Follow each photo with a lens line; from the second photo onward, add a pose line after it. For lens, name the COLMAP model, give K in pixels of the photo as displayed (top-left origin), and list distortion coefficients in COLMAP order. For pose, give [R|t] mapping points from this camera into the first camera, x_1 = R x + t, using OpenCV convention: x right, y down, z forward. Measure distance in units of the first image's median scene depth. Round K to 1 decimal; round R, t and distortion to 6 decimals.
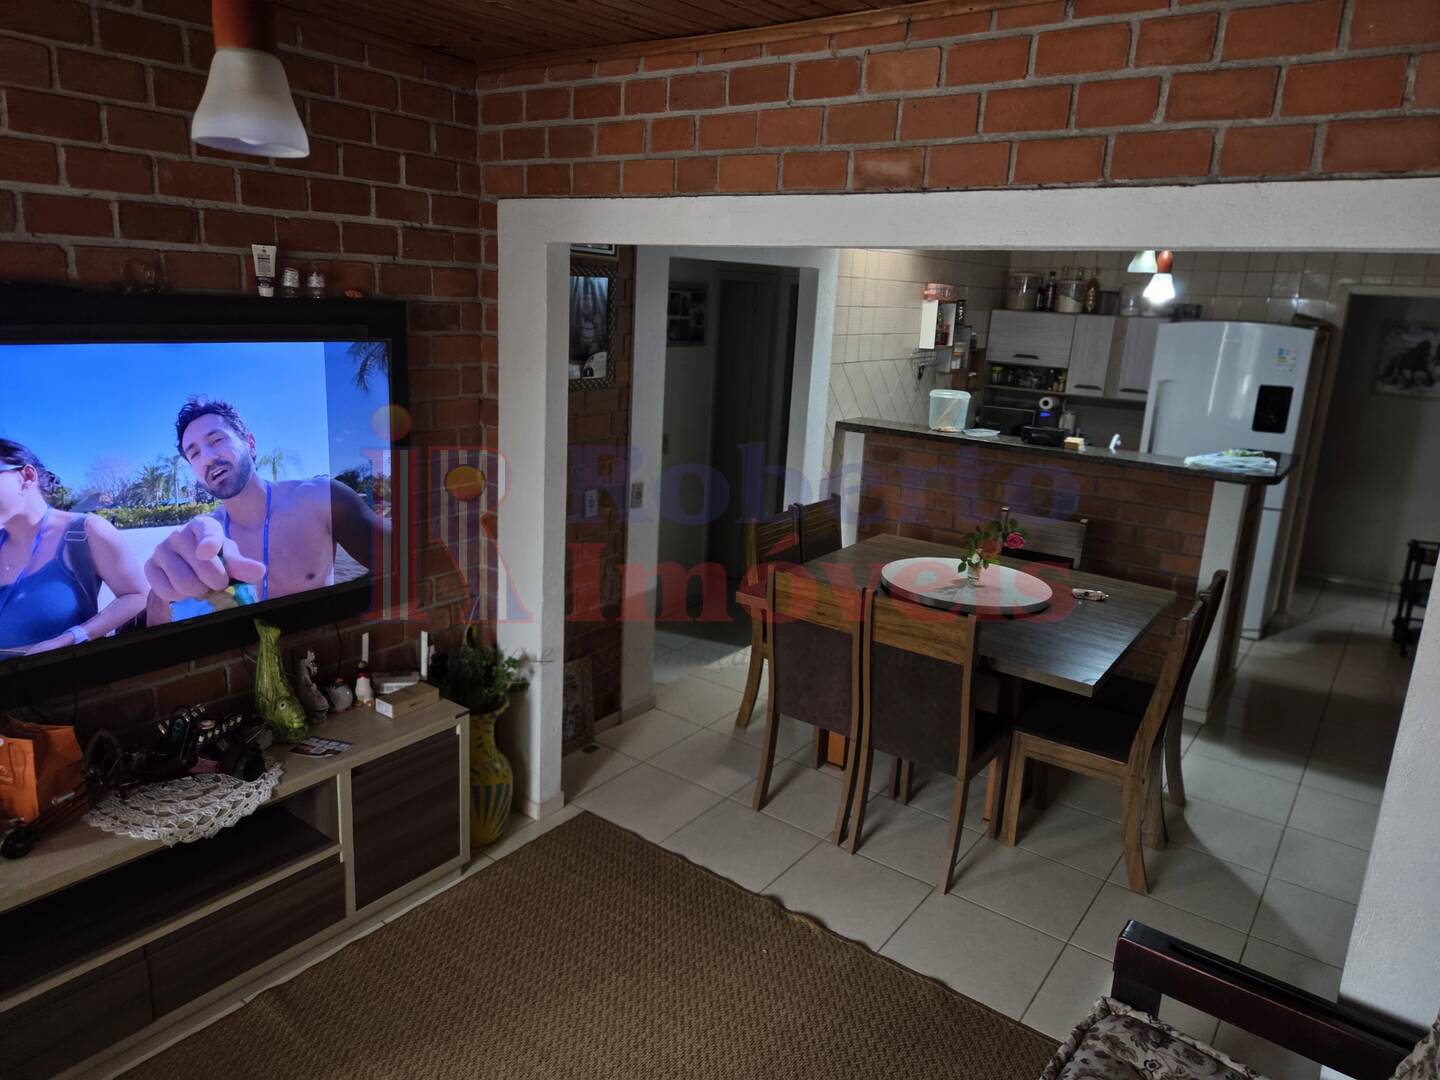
lens RADIAL K [[960.4, 0, 704.1], [0, 960.4, 526.6], [0, 0, 1]] dist [0.072598, -0.055958]
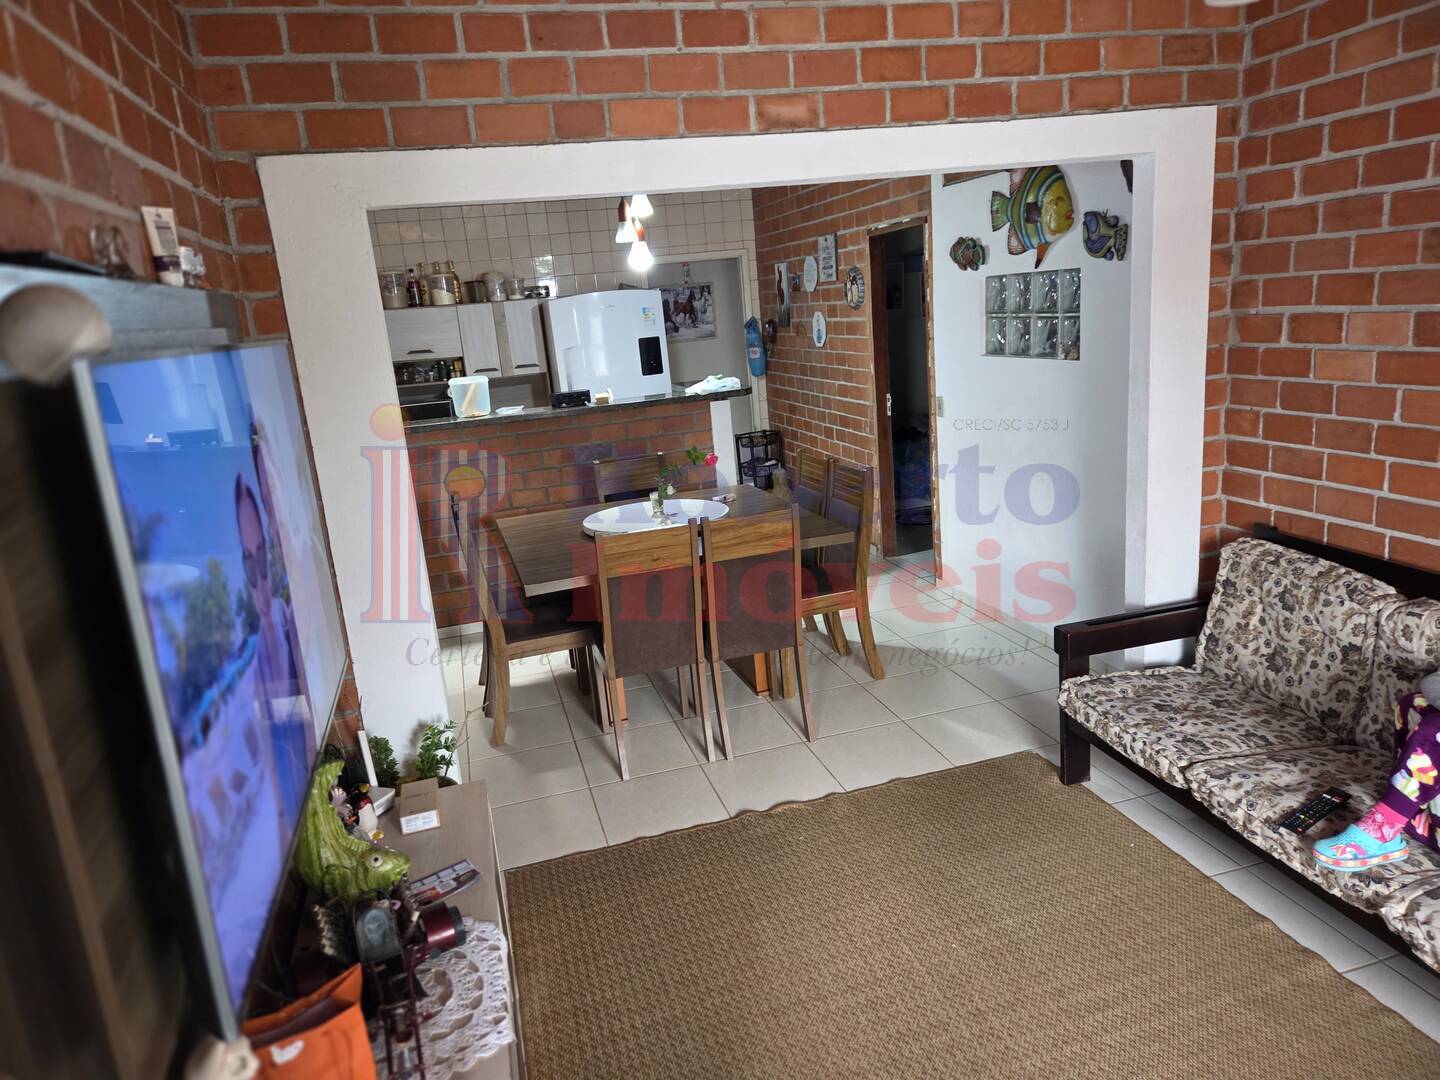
lens RADIAL K [[960.4, 0, 711.1], [0, 960.4, 541.7], [0, 0, 1]] dist [0.072598, -0.055958]
pose [[0.599190, -0.291414, 0.745687, -0.798501], [0.304915, 0.944272, 0.124009, -0.050203], [-0.740269, 0.153066, 0.654654, 0.348932]]
